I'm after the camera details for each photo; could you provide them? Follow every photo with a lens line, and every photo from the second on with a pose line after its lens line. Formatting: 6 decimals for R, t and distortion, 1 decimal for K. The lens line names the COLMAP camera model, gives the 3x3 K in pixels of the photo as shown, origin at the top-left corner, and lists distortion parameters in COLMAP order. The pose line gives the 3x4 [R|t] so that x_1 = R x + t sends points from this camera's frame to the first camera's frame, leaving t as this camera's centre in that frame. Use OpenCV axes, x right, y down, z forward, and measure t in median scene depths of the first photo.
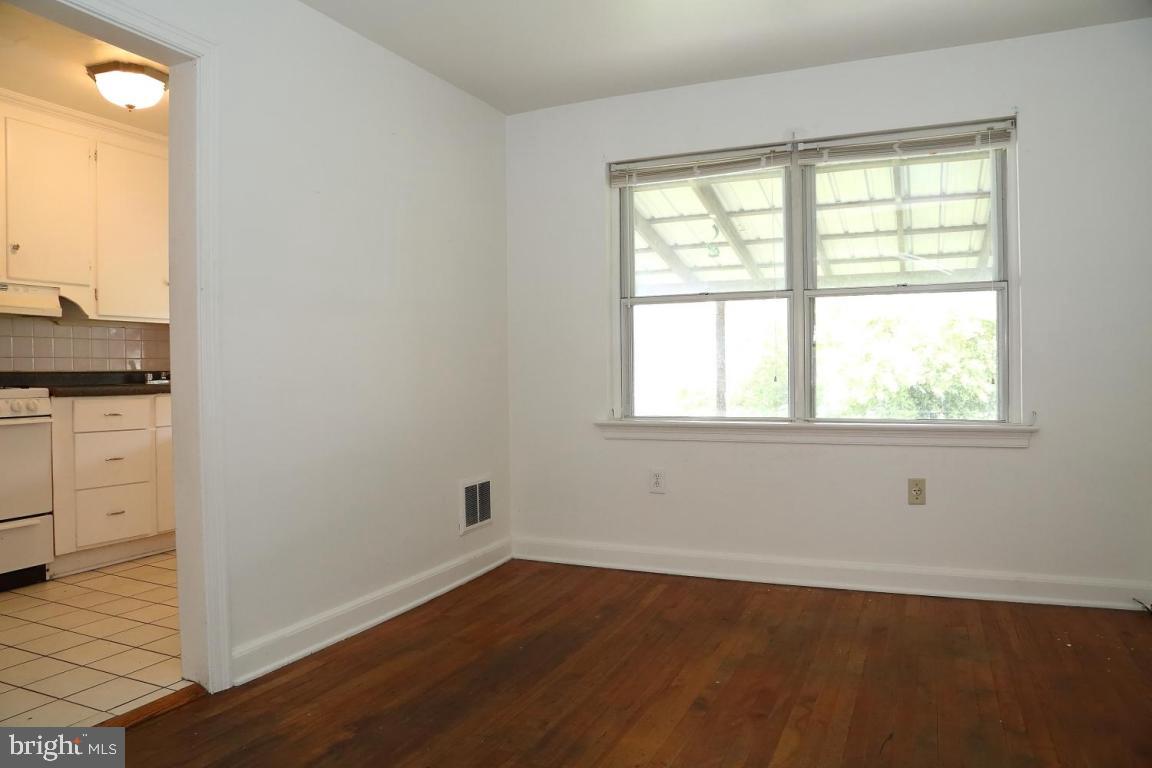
lens RADIAL K [[786.5, 0, 568.4], [0, 786.5, 379.9], [0, 0, 1]] dist [-0.131803, 0.079985]
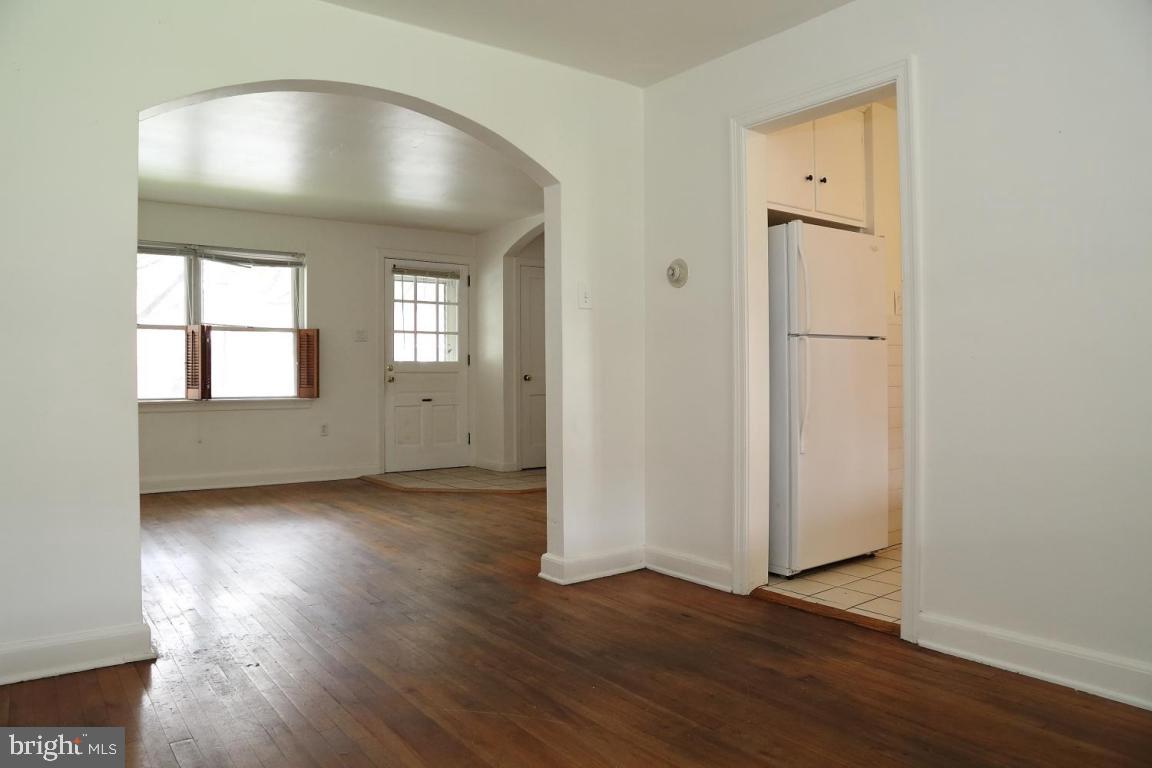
lens RADIAL K [[786.5, 0, 568.4], [0, 786.5, 379.9], [0, 0, 1]] dist [-0.131803, 0.079985]
pose [[-0.487313, 0.015945, -0.873082, 0.777823], [0.002241, 0.999853, 0.017009, 0.009625], [0.873225, 0.006333, -0.487277, 1.149742]]
